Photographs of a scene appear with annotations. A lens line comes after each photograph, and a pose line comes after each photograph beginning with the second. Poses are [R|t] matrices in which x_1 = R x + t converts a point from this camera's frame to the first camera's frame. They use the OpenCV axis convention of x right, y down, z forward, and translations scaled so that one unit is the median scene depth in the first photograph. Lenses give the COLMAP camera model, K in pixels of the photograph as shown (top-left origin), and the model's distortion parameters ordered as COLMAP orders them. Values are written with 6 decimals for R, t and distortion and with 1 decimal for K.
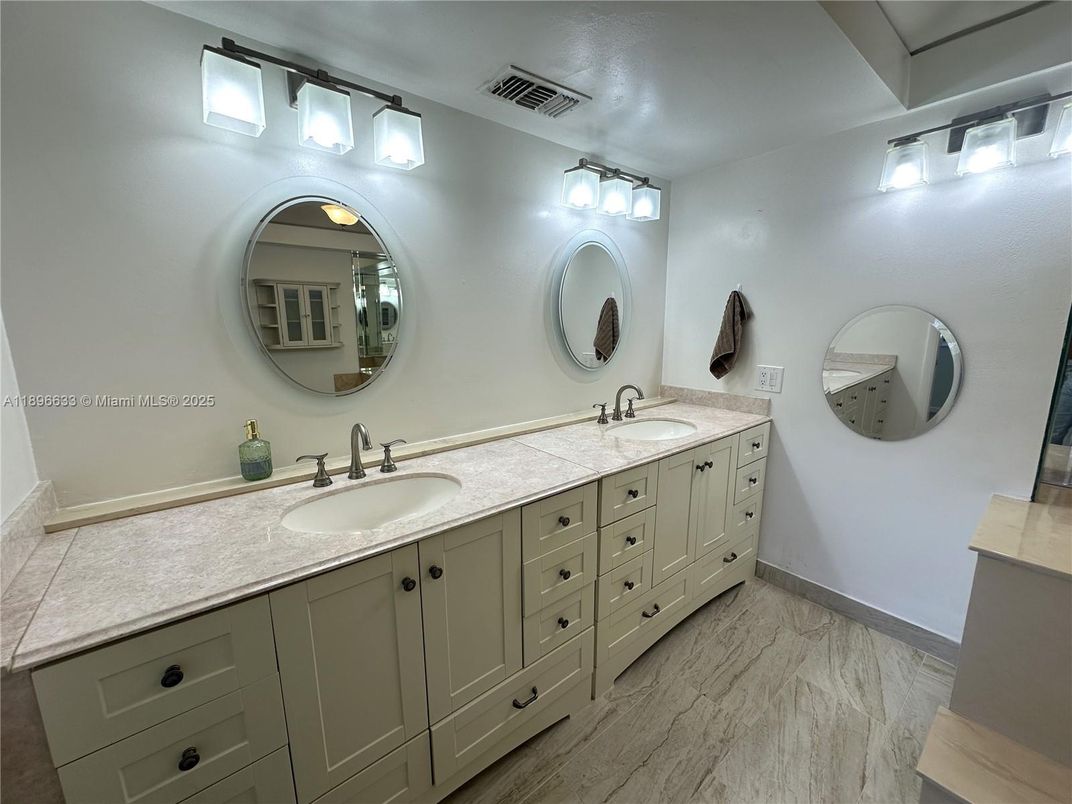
lens RADIAL K [[444.6, 0, 528.2], [0, 444.6, 406.5], [0, 0, 1]] dist [0.000303, -0.000458]
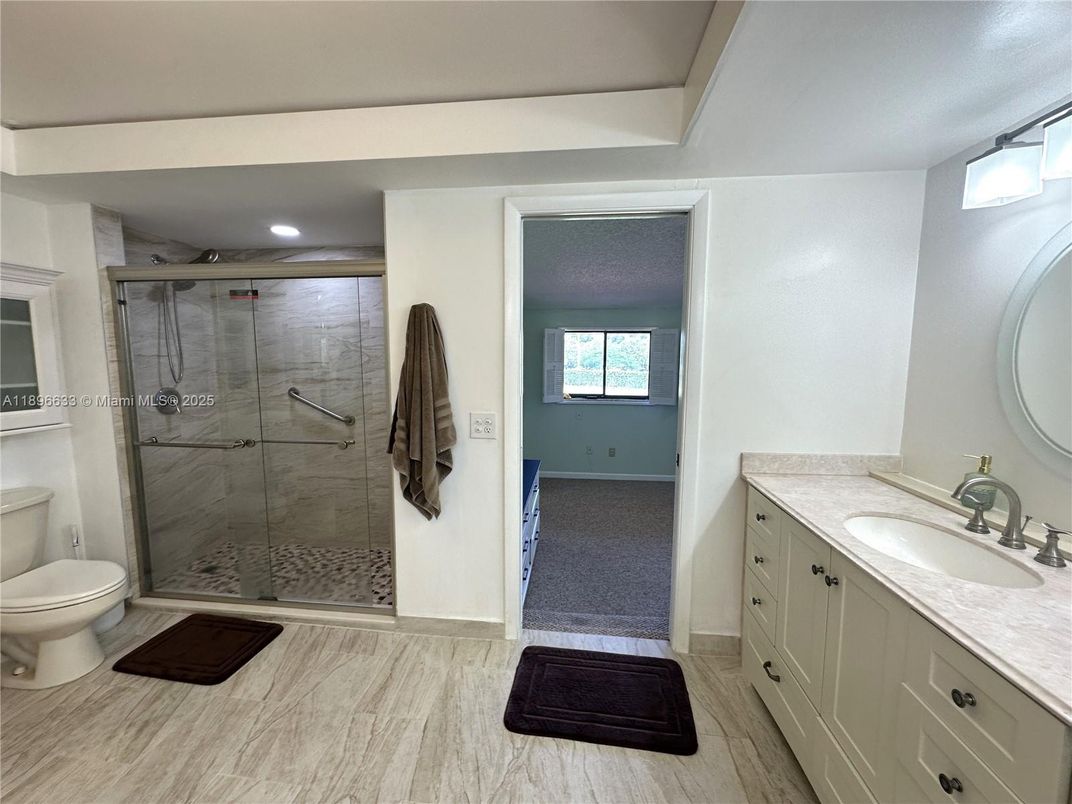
lens RADIAL K [[444.6, 0, 528.2], [0, 444.6, 406.5], [0, 0, 1]] dist [0.000303, -0.000458]
pose [[-0.721557, 0.076312, -0.688137, 0.981286], [-0.135218, 0.959235, 0.248161, -0.214002], [0.679023, 0.272110, -0.681824, 0.993578]]
